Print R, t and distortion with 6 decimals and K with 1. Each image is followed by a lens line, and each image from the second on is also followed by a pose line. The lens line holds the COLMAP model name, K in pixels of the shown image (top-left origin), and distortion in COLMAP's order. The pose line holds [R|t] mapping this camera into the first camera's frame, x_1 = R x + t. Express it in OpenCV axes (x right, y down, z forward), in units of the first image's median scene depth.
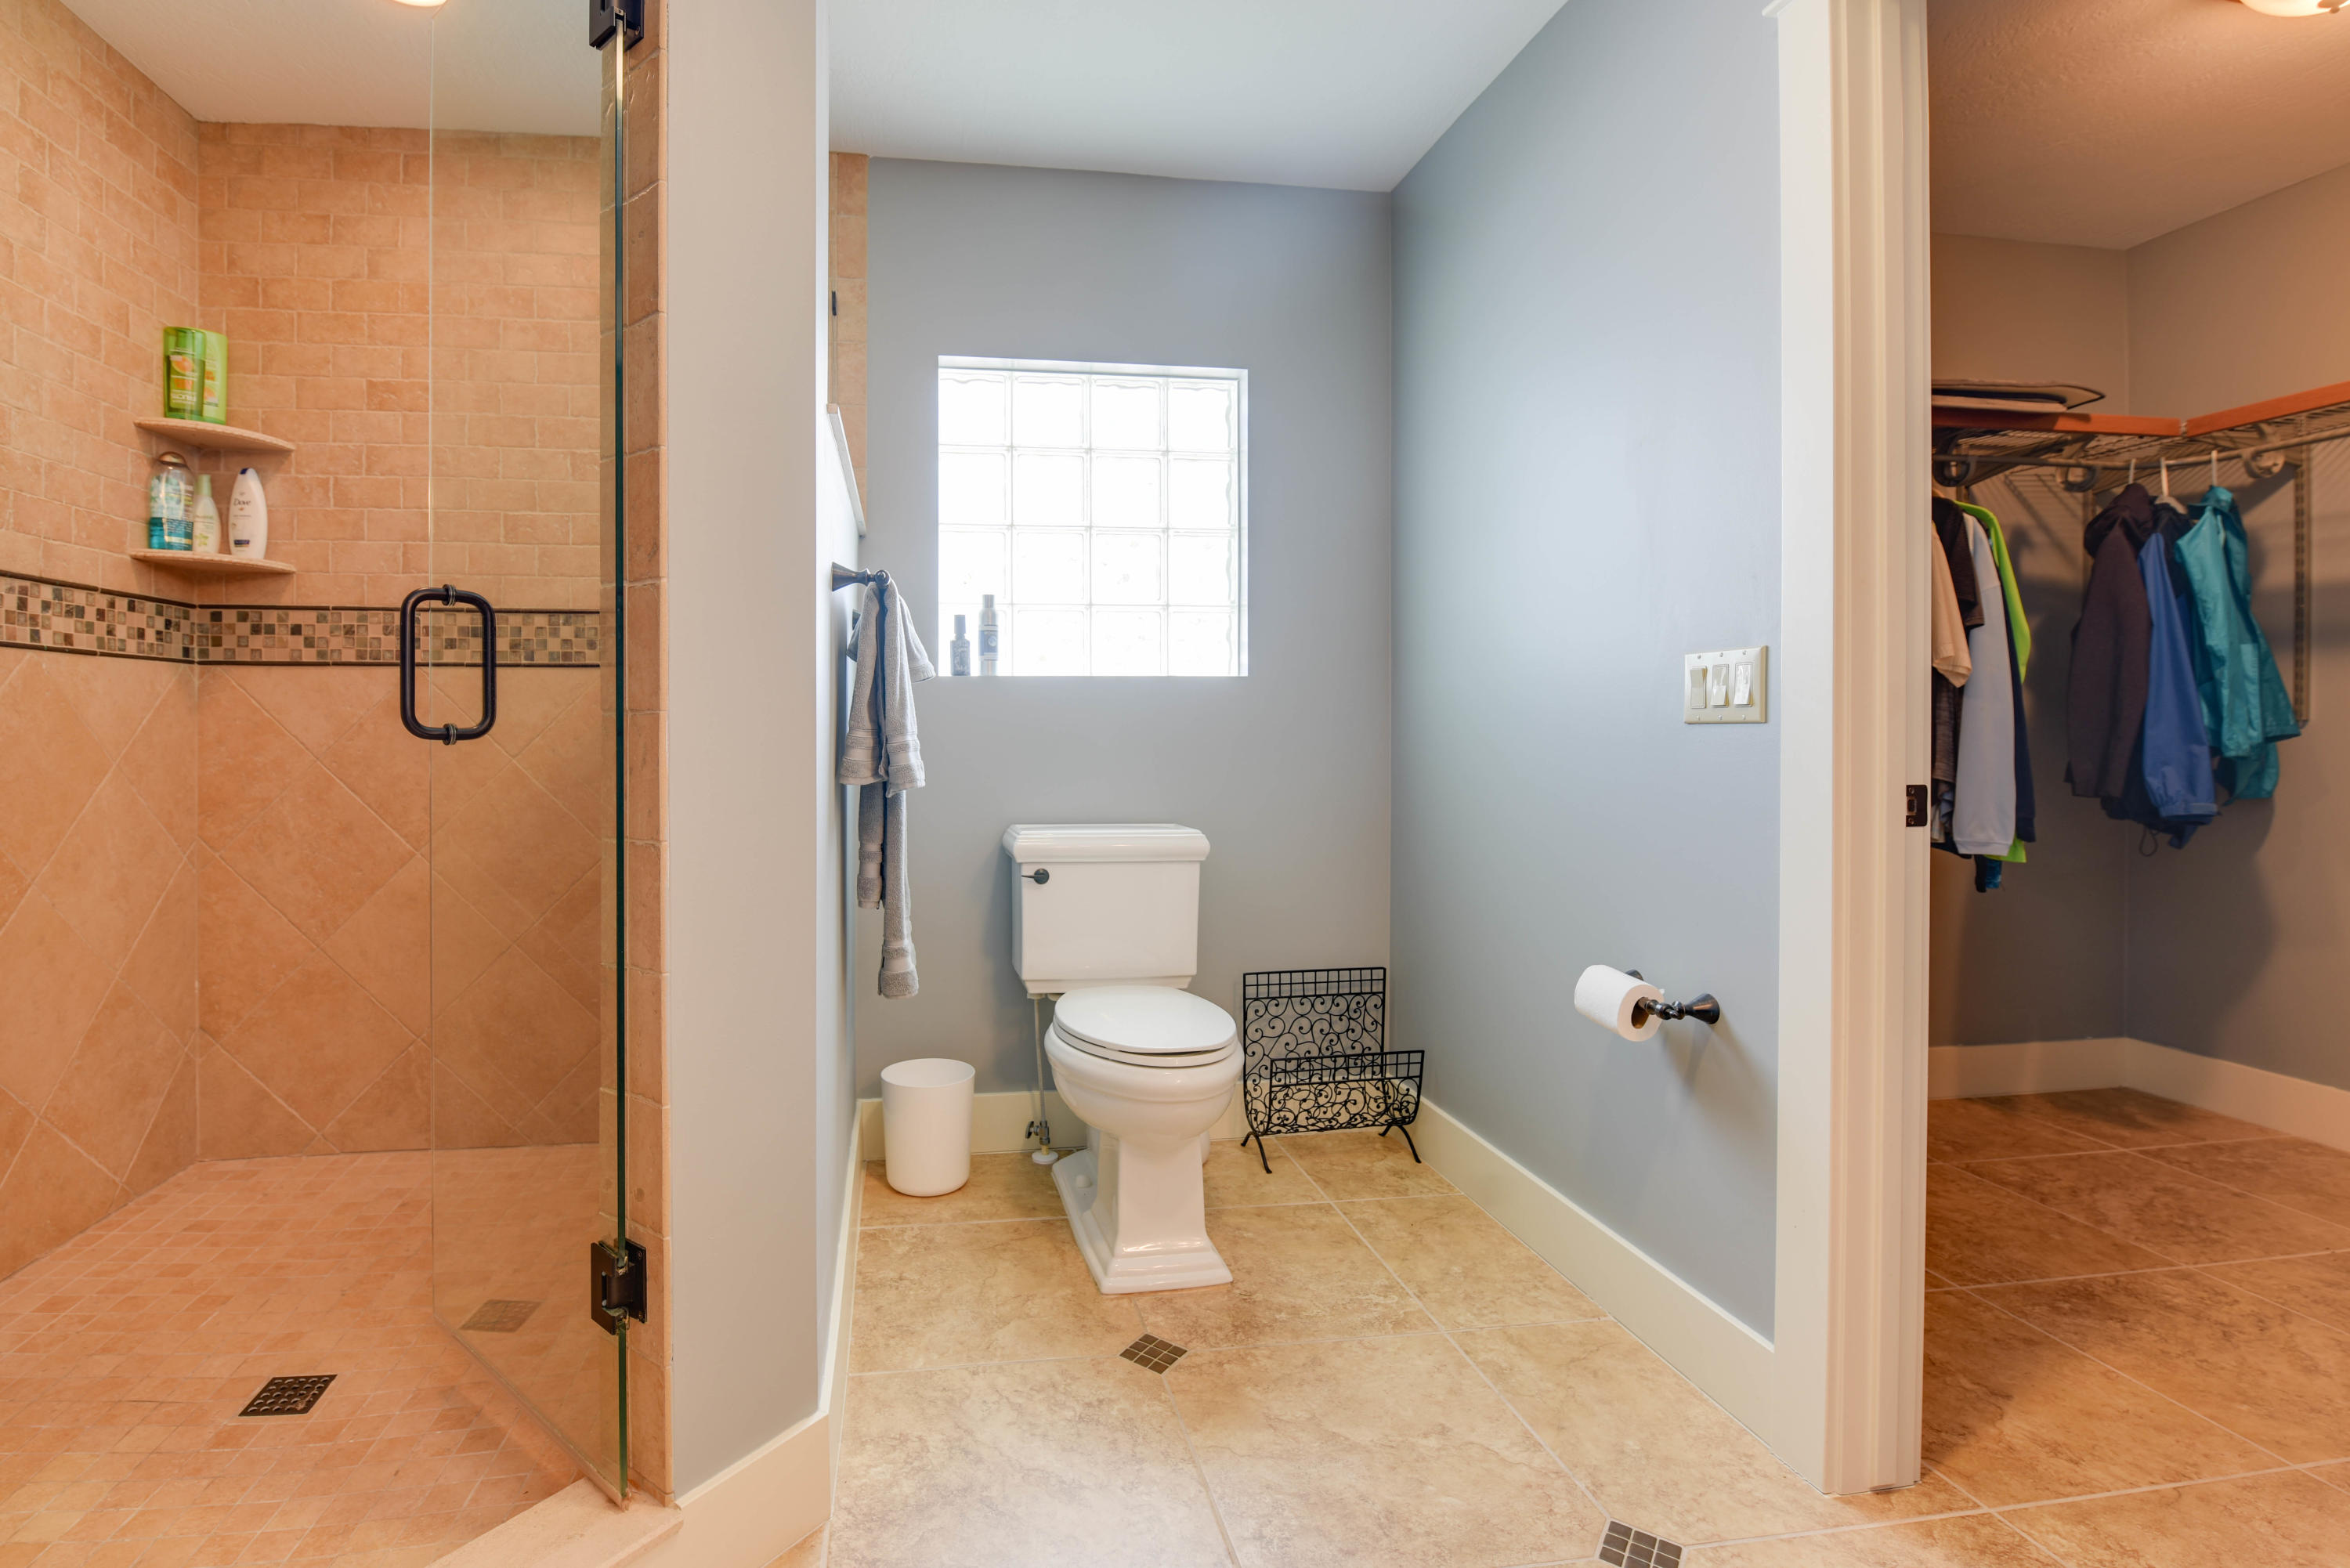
lens RADIAL K [[1035.9, 0, 1163.9], [0, 1035.9, 777.3], [0, 0, 1]] dist [-0.000786, -0.010300]
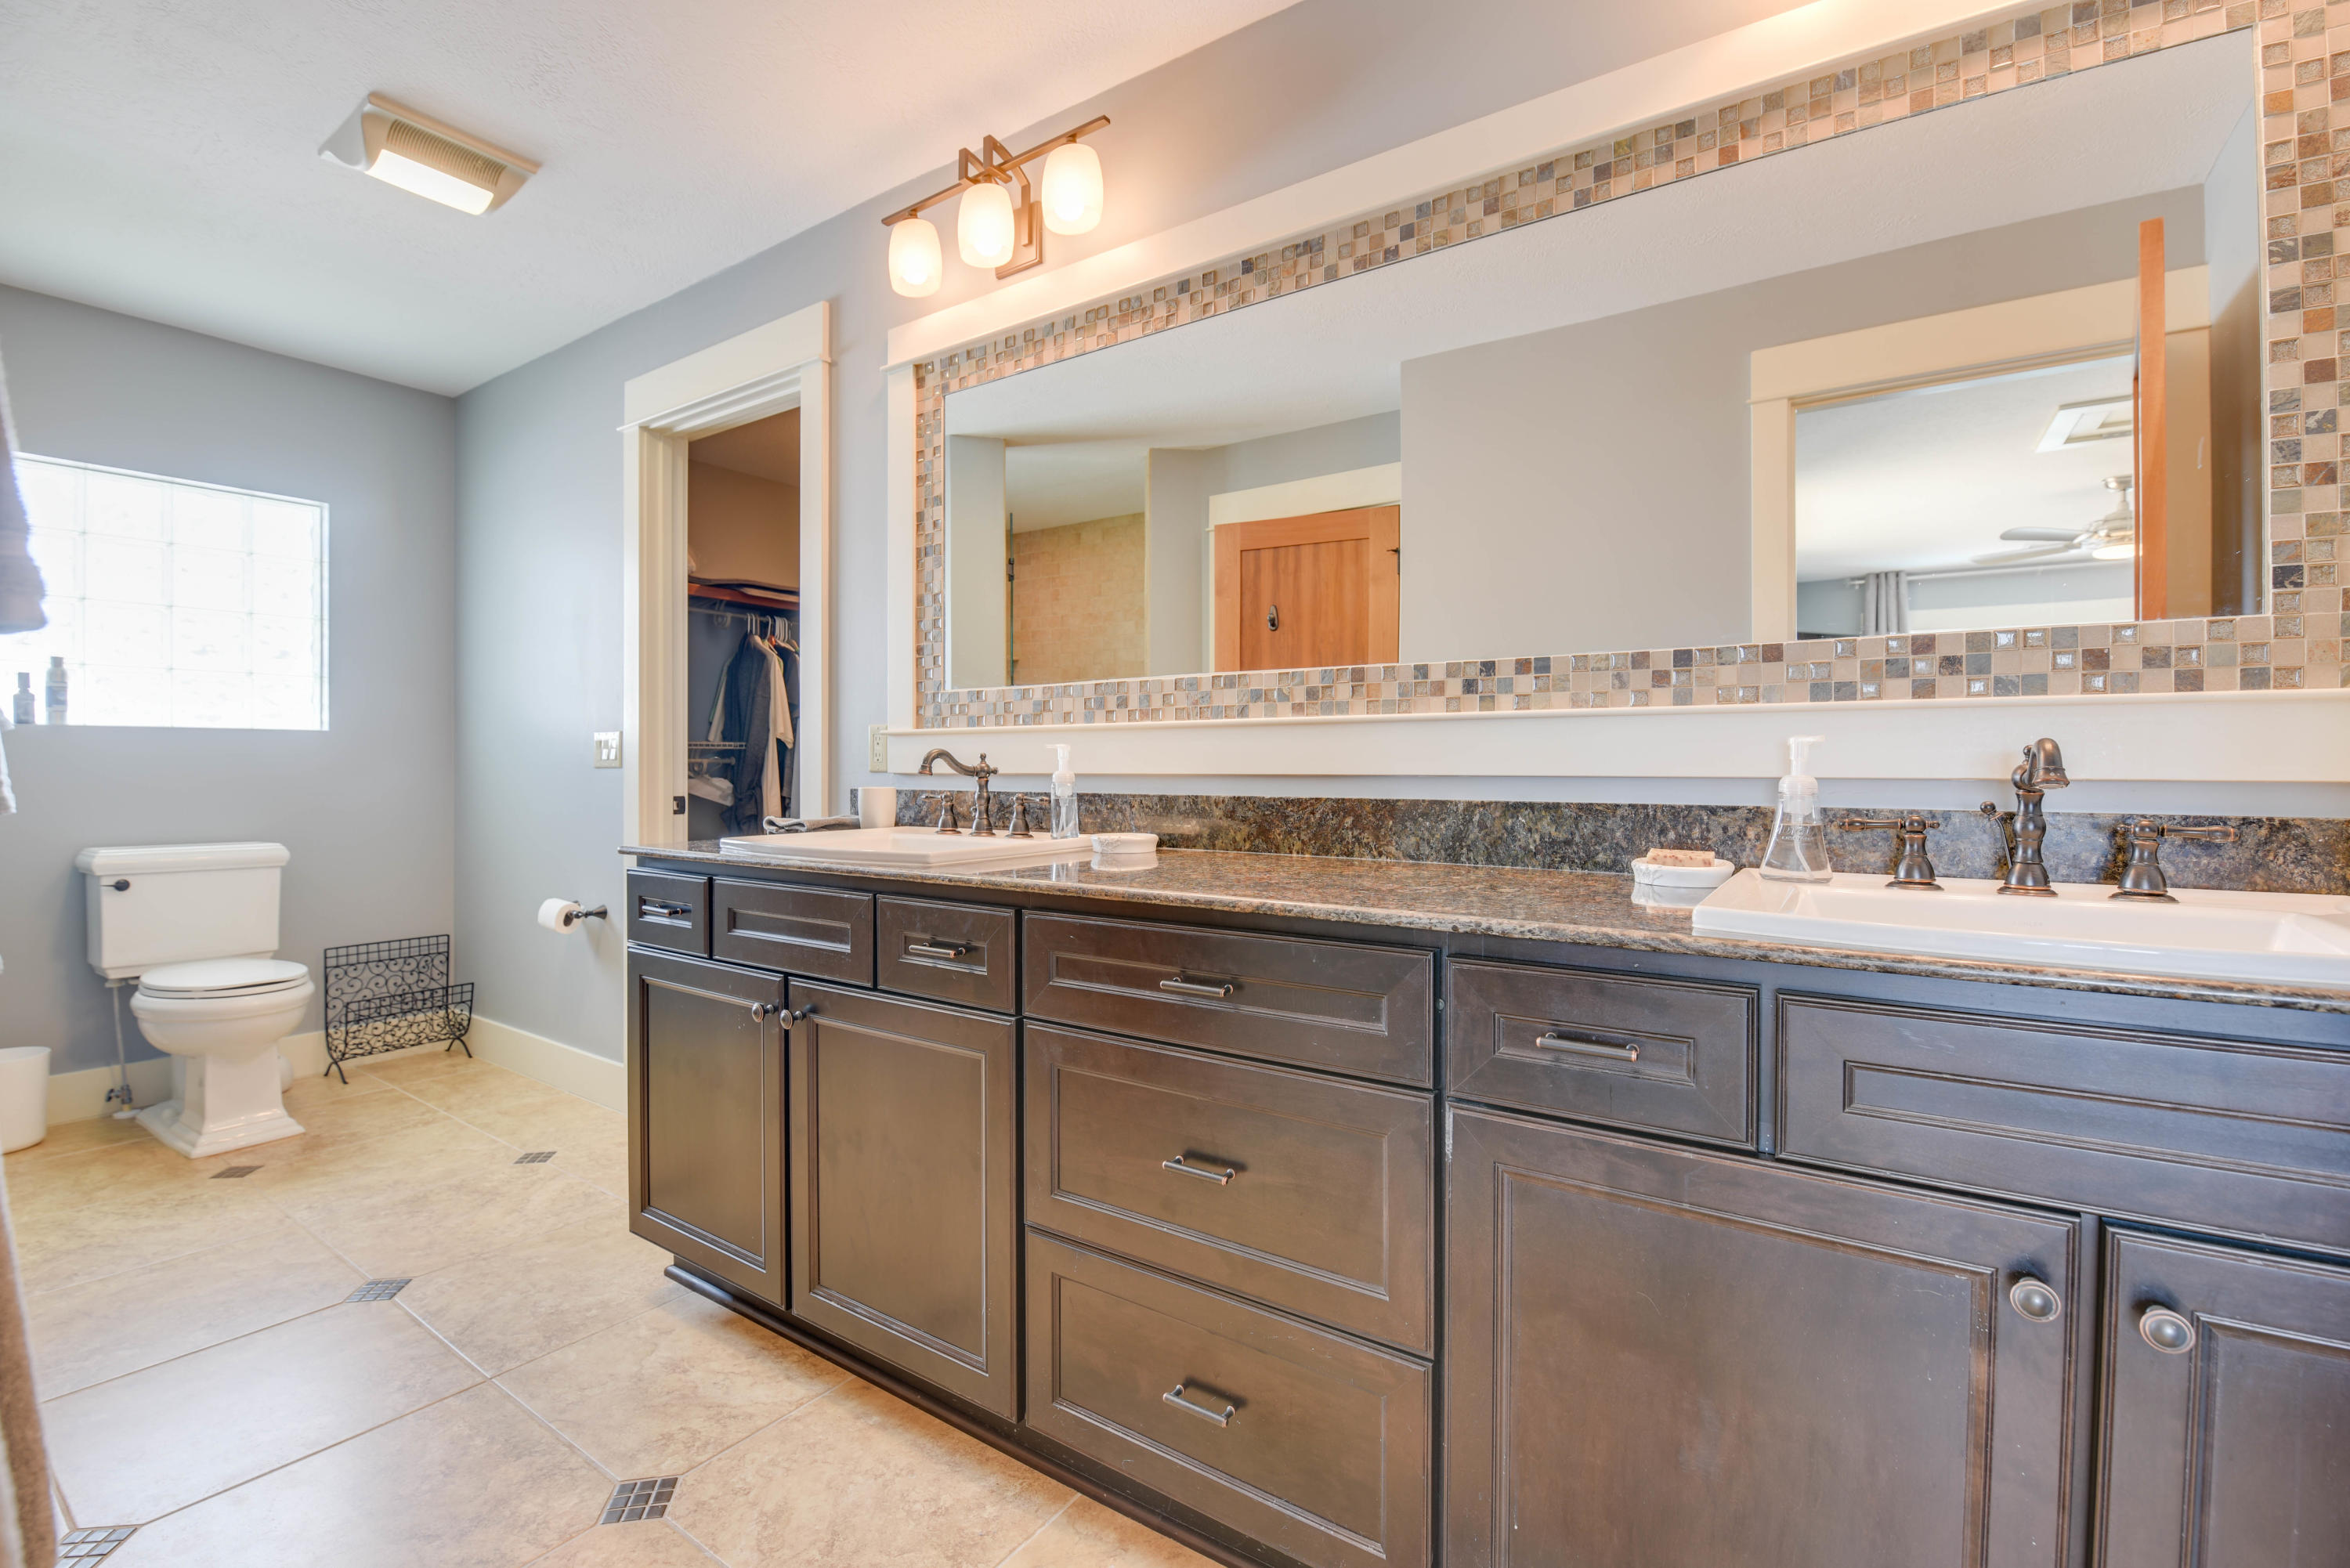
lens RADIAL K [[1035.9, 0, 1163.9], [0, 1035.9, 777.3], [0, 0, 1]] dist [-0.000786, -0.010300]
pose [[0.756412, -0.004422, 0.654081, 0.027905], [0.027822, 0.999290, -0.025419, 0.030392], [-0.653504, 0.037425, 0.755997, -0.792134]]
